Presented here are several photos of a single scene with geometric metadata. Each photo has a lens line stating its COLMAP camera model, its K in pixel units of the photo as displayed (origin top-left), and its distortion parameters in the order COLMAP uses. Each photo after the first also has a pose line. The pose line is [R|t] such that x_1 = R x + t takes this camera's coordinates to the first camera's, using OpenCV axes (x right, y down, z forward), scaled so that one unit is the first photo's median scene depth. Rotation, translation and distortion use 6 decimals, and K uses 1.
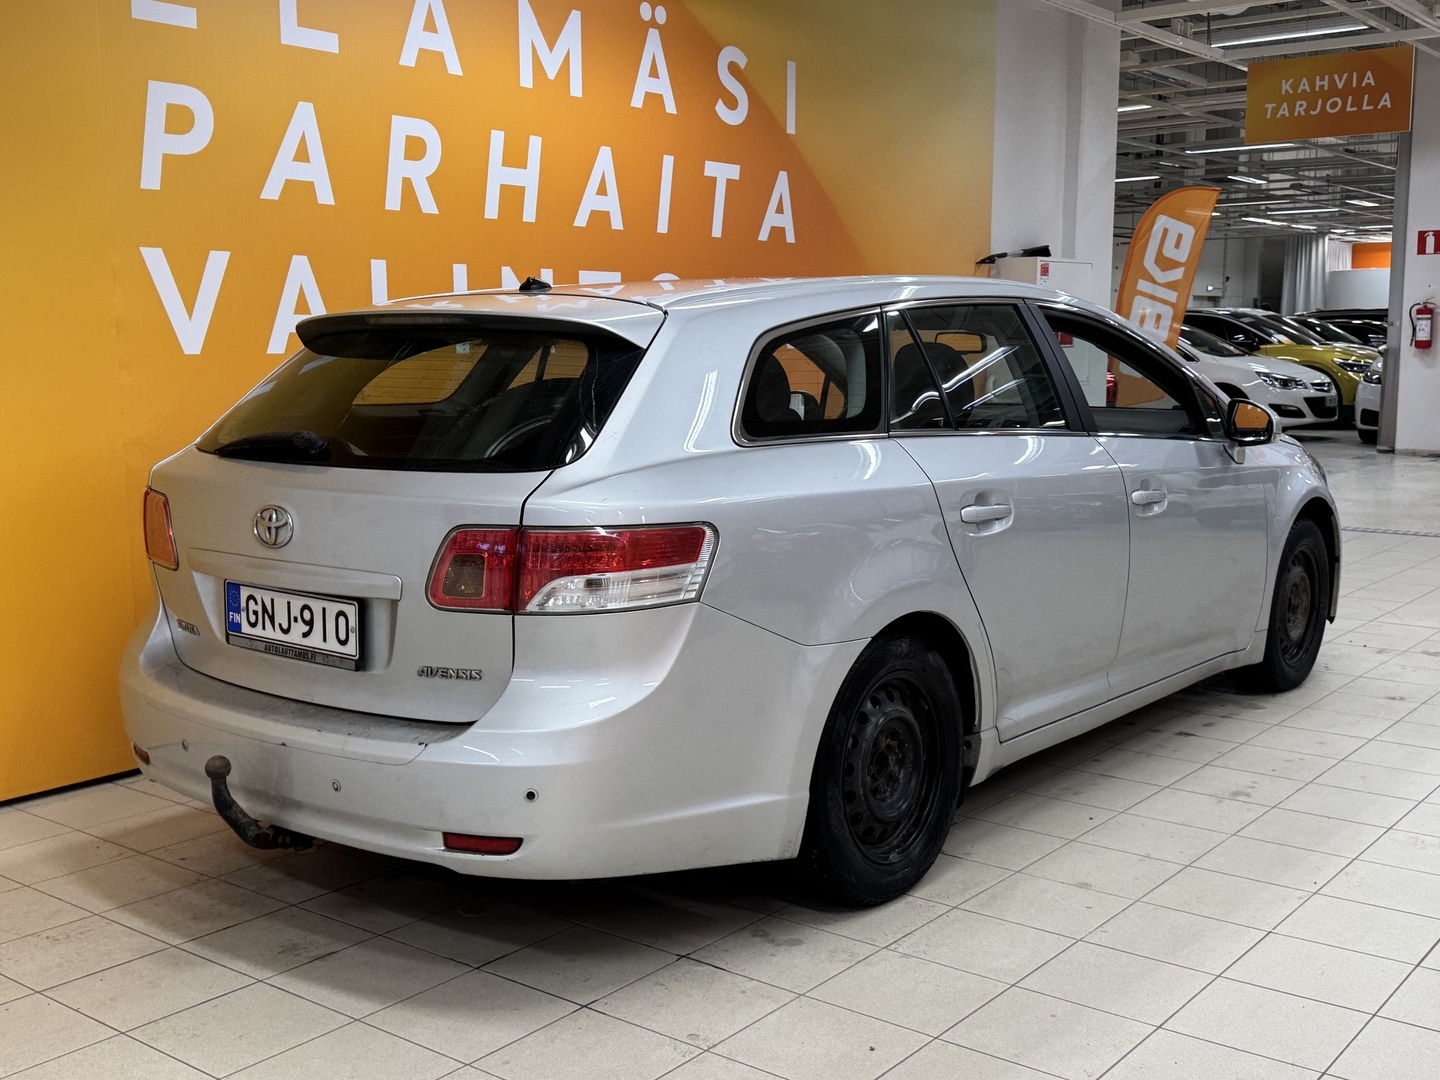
lens RADIAL K [[1540.4, 0, 723.1], [0, 1540.4, 547.9], [0, 0, 1]] dist [0.197971, -0.481480]
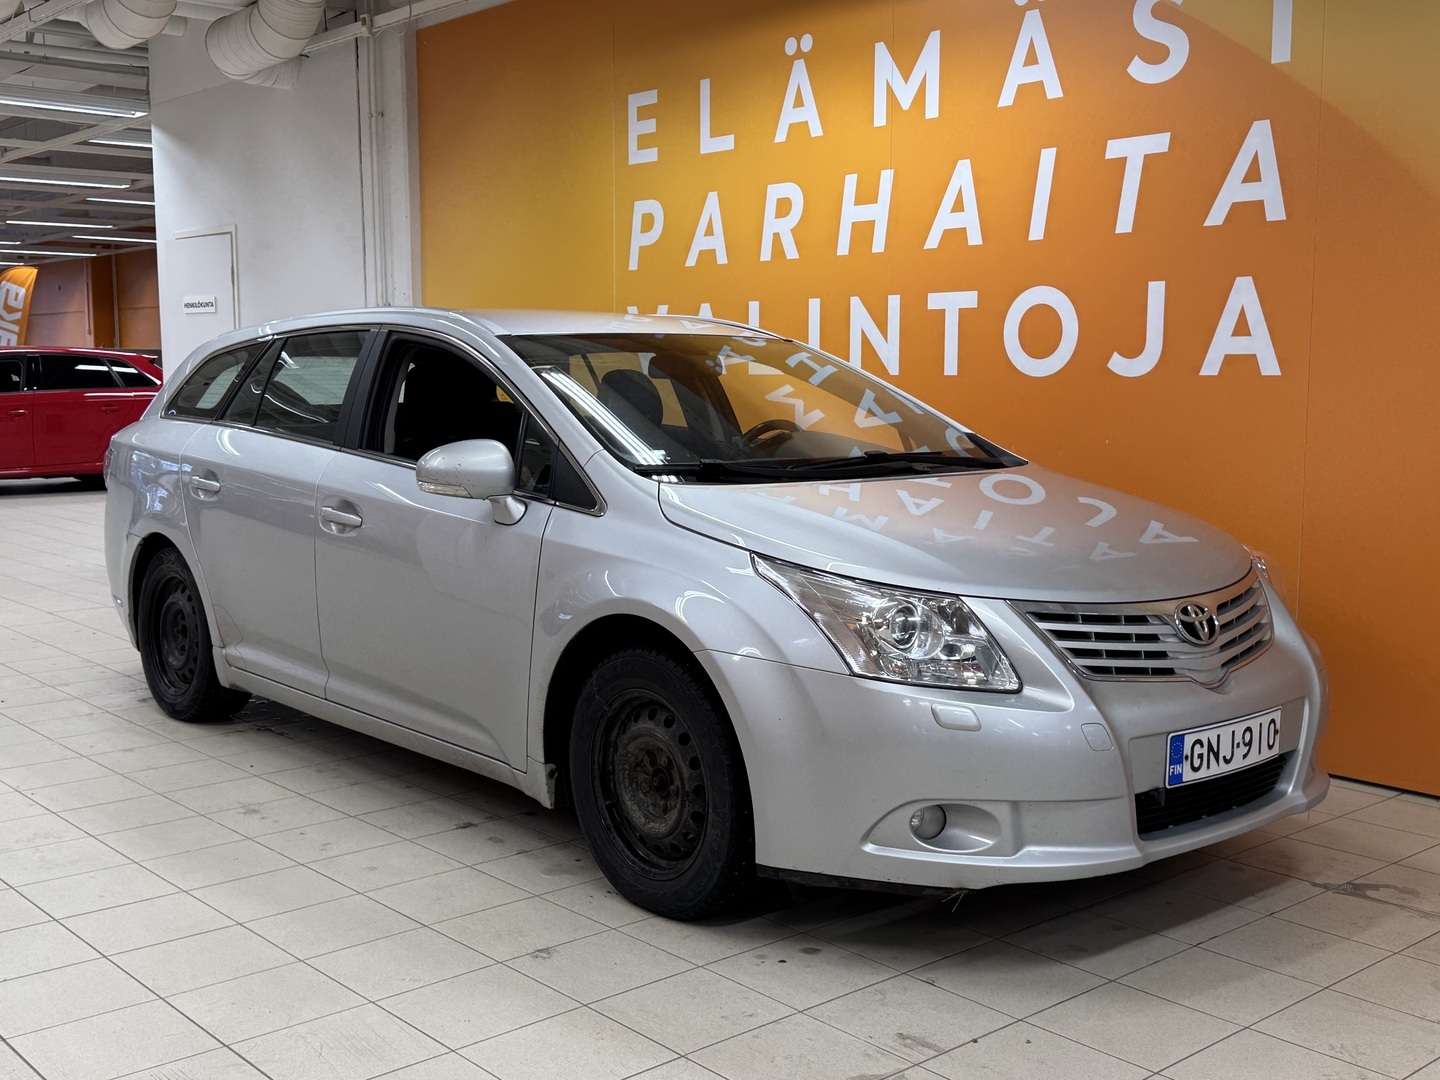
lens RADIAL K [[1564.5, 0, 720.0], [0, 1564.5, 540.0], [0, 0, 1]] dist [0.218090, -0.515224]
pose [[-0.186235, 0.111740, -0.976130, 1.130738], [-0.133765, 0.981377, 0.137861, -0.177074], [0.973357, 0.156246, -0.167820, 1.296236]]
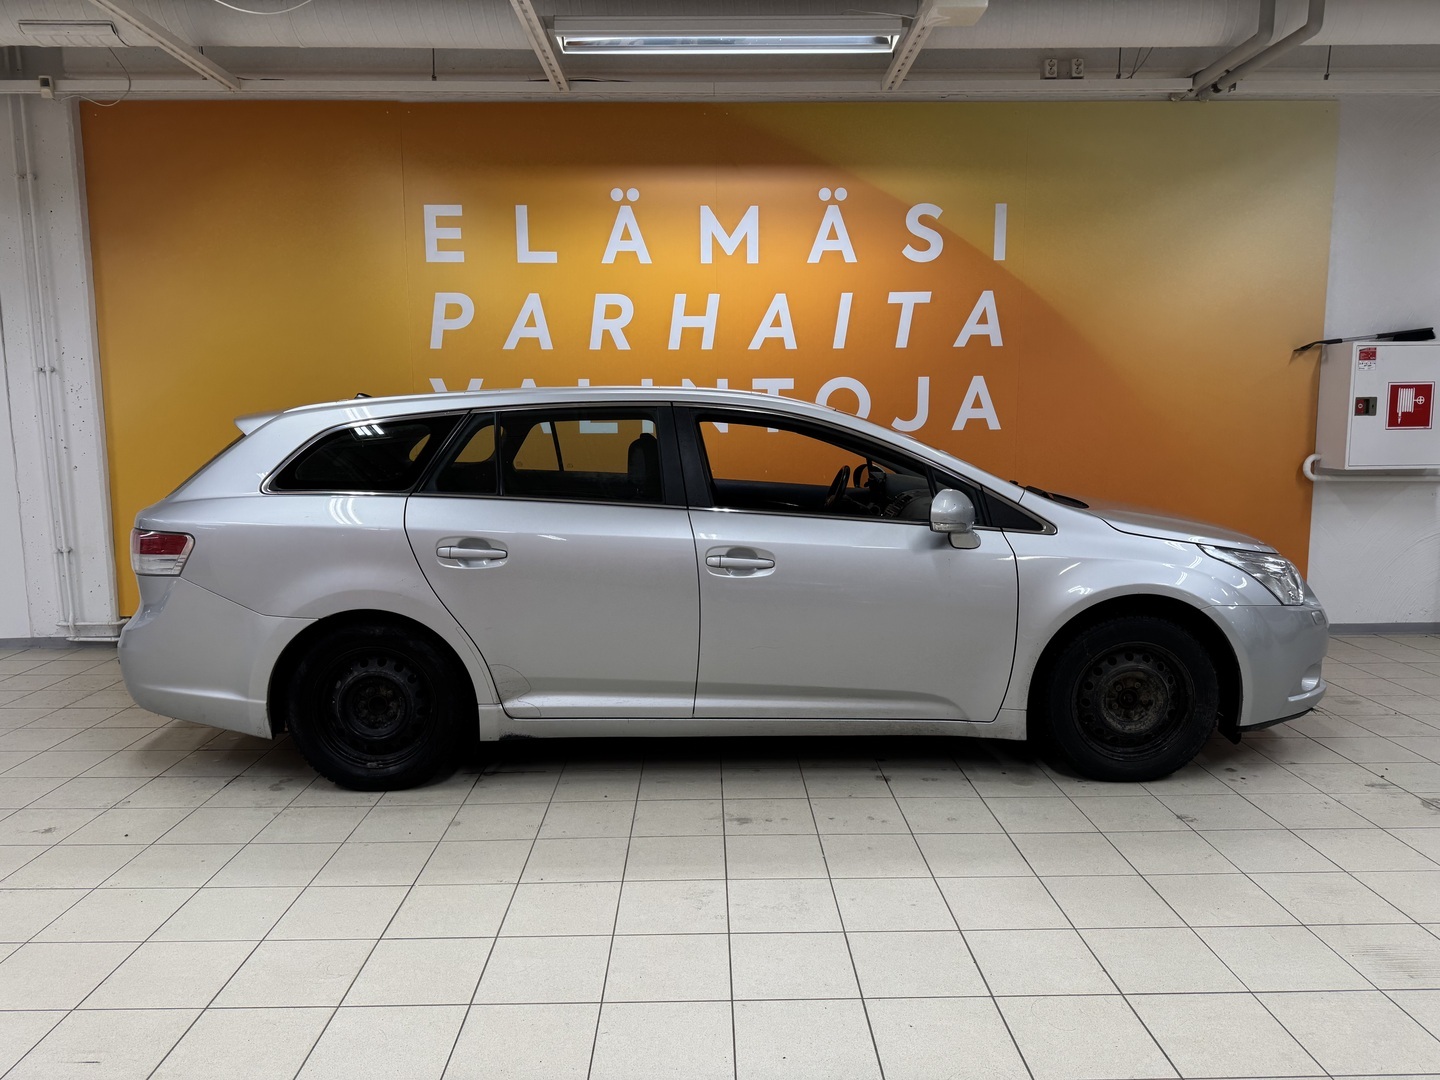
lens RADIAL K [[997.0, 0, 720.7], [0, 997.0, 544.3], [0, 0, 1]] dist [0.175760, -0.316384]
pose [[0.629186, 0.100645, -0.770711, 0.795373], [-0.101179, 0.993749, 0.047171, -0.075232], [0.770641, 0.048300, 0.635437, 0.446419]]
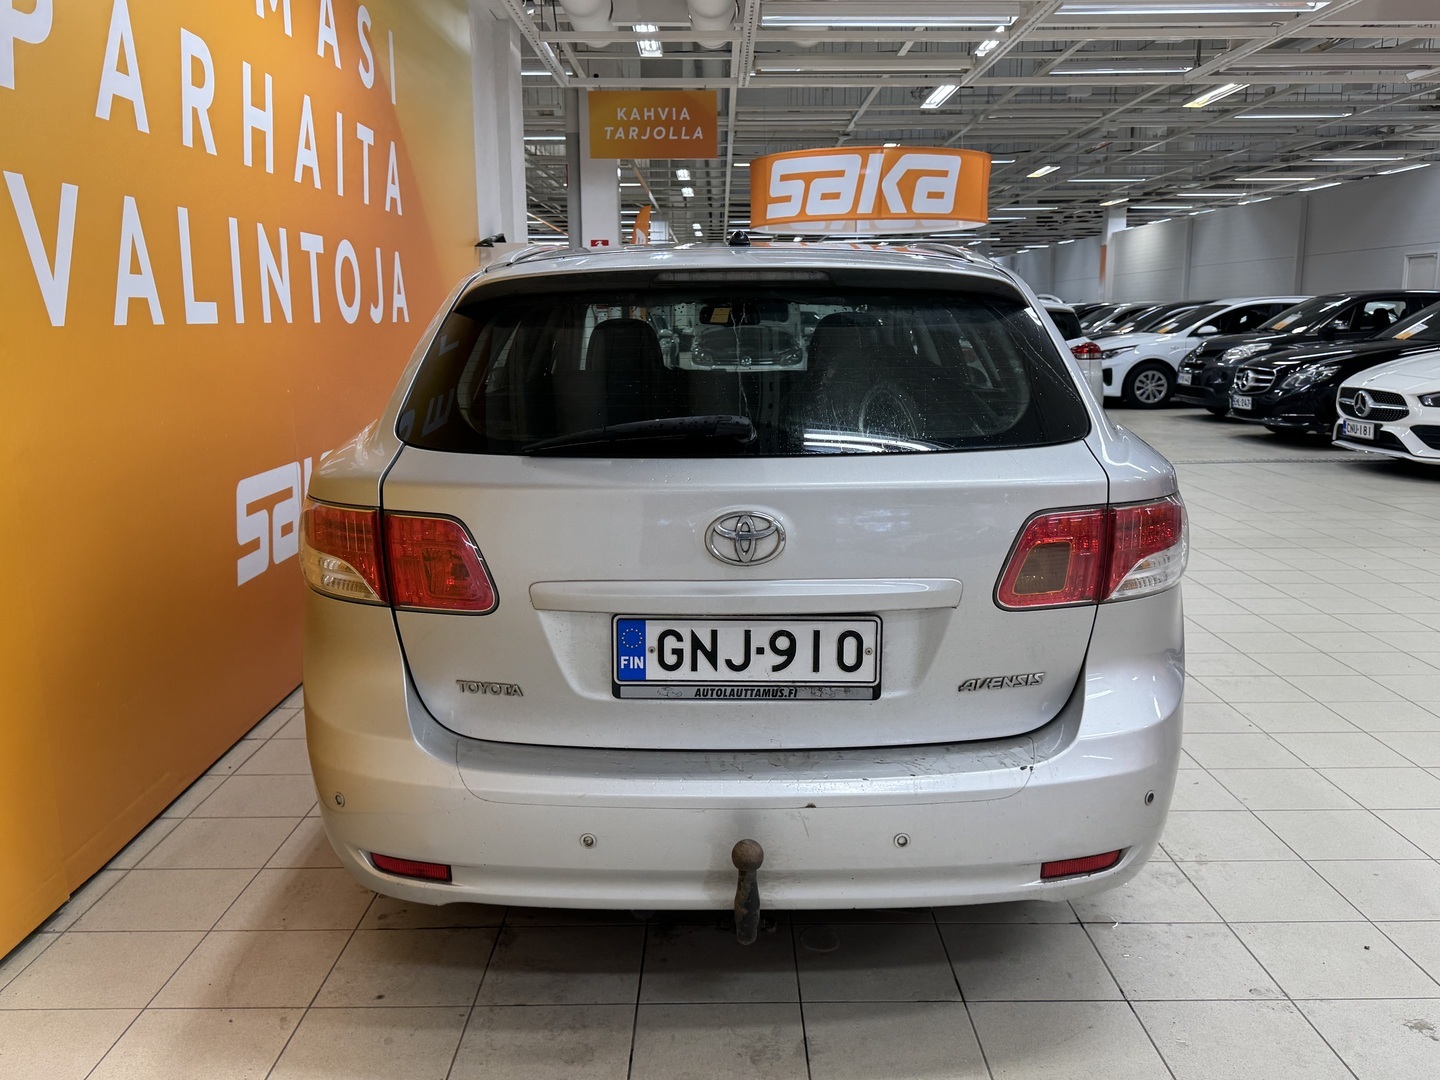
lens RADIAL K [[1233.1, 0, 731.9], [0, 1233.1, 544.3], [0, 0, 1]] dist [0.134491, -0.277968]
pose [[0.781560, -0.110323, 0.613998, -0.440829], [0.084206, 0.993887, 0.071395, -0.036267], [-0.618121, -0.004097, 0.786072, 0.336869]]
